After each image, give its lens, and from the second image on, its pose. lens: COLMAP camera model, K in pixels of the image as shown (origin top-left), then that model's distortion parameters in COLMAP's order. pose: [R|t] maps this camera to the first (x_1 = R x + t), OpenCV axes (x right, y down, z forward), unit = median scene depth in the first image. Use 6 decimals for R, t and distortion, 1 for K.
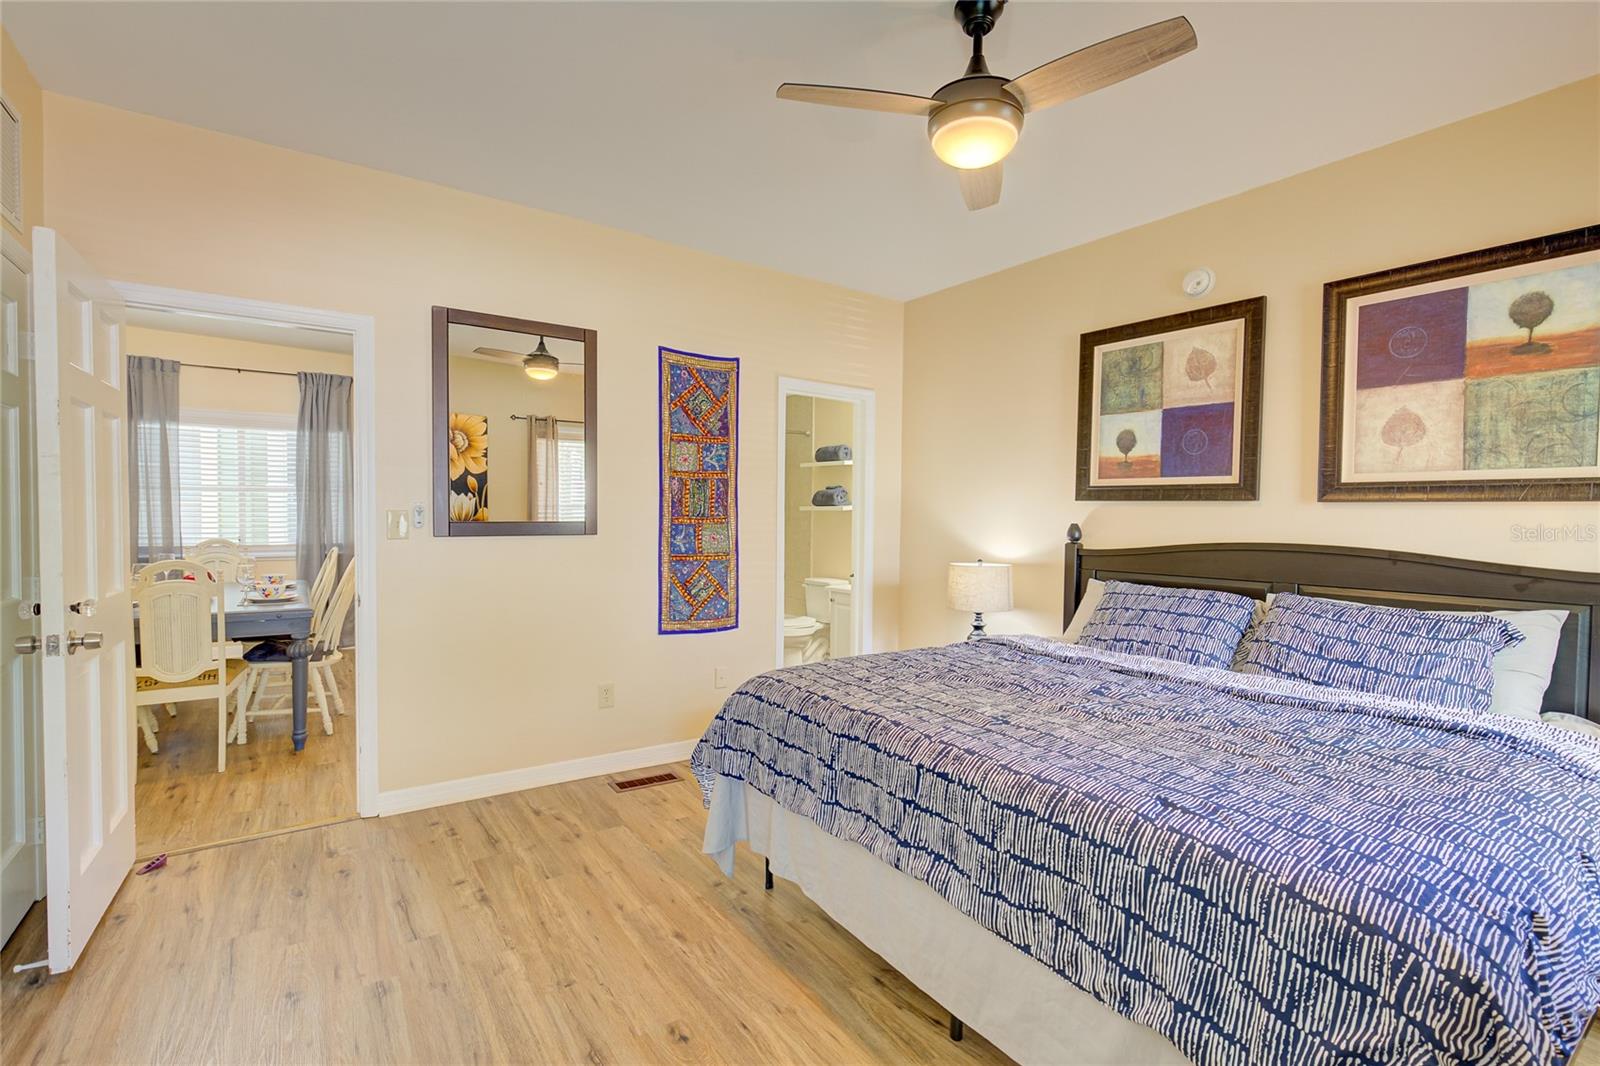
lens RADIAL K [[724.3, 0, 804.1], [0, 724.3, 531.1], [0, 0, 1]] dist [-0.000208, -0.000491]
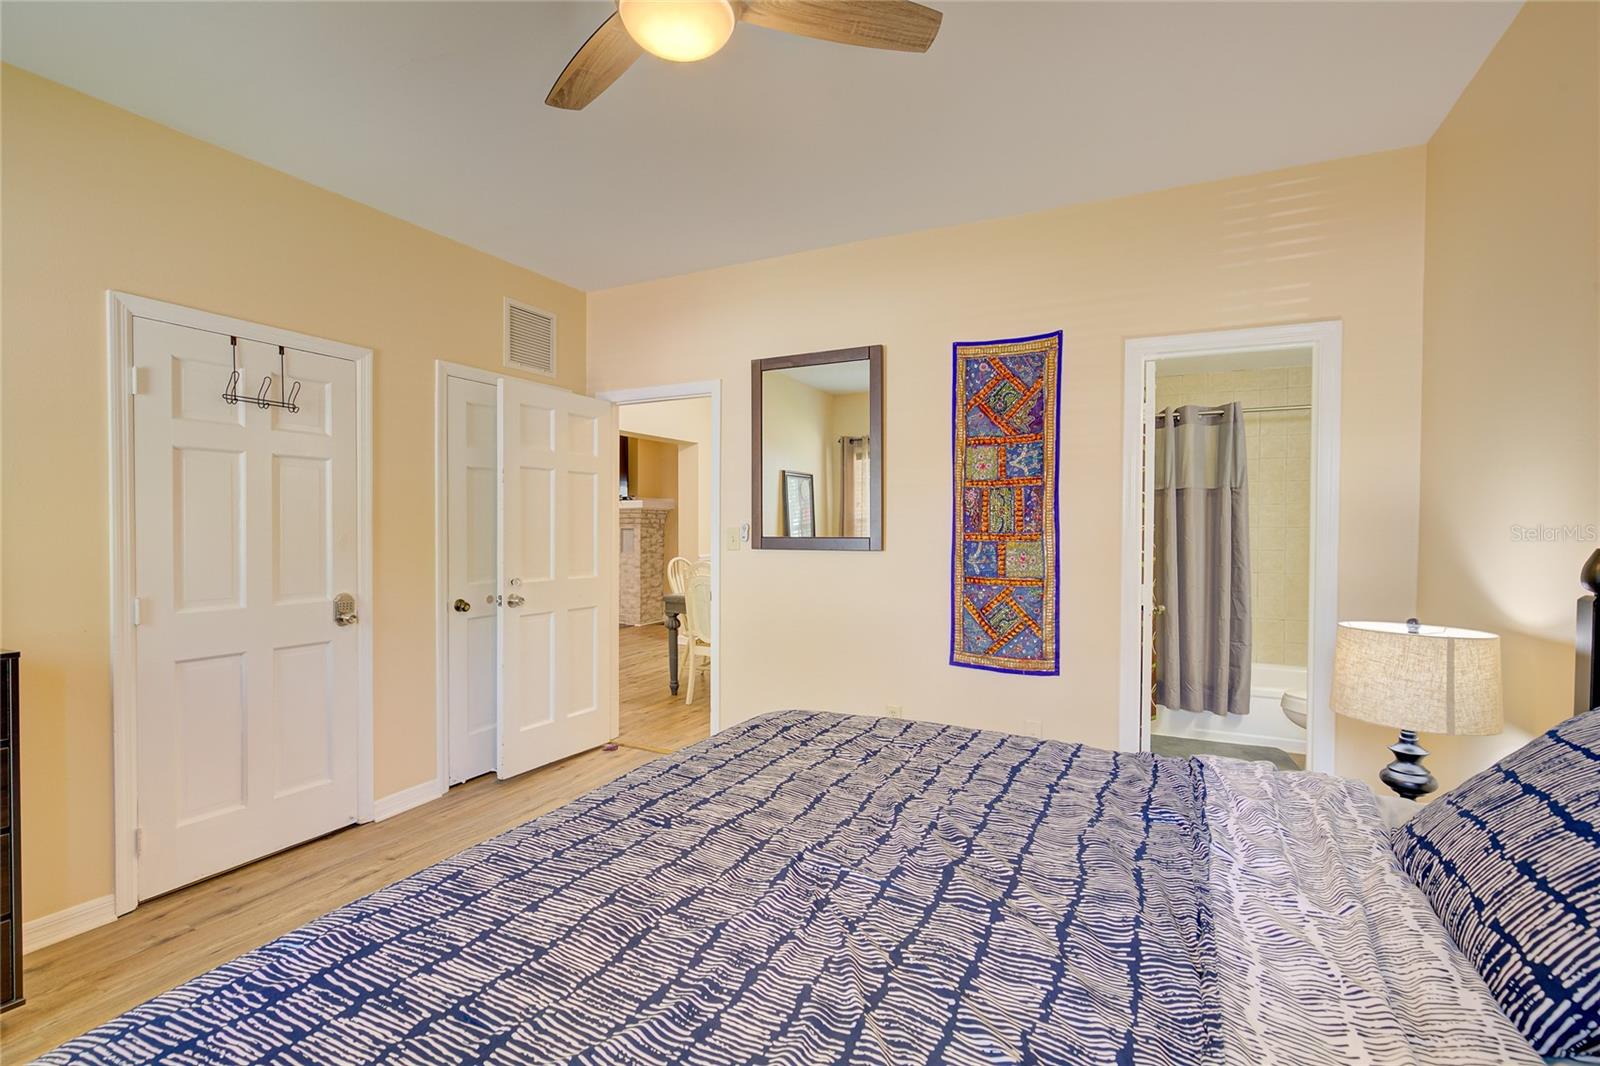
lens RADIAL K [[724.3, 0, 797.2], [0, 724.3, 533.8], [0, 0, 1]] dist [-0.000208, -0.000491]
pose [[0.471992, 0.000998, -0.881602, 0.494337], [-0.021182, 0.999724, -0.010208, -0.005405], [0.881349, 0.023492, 0.471882, 0.406340]]
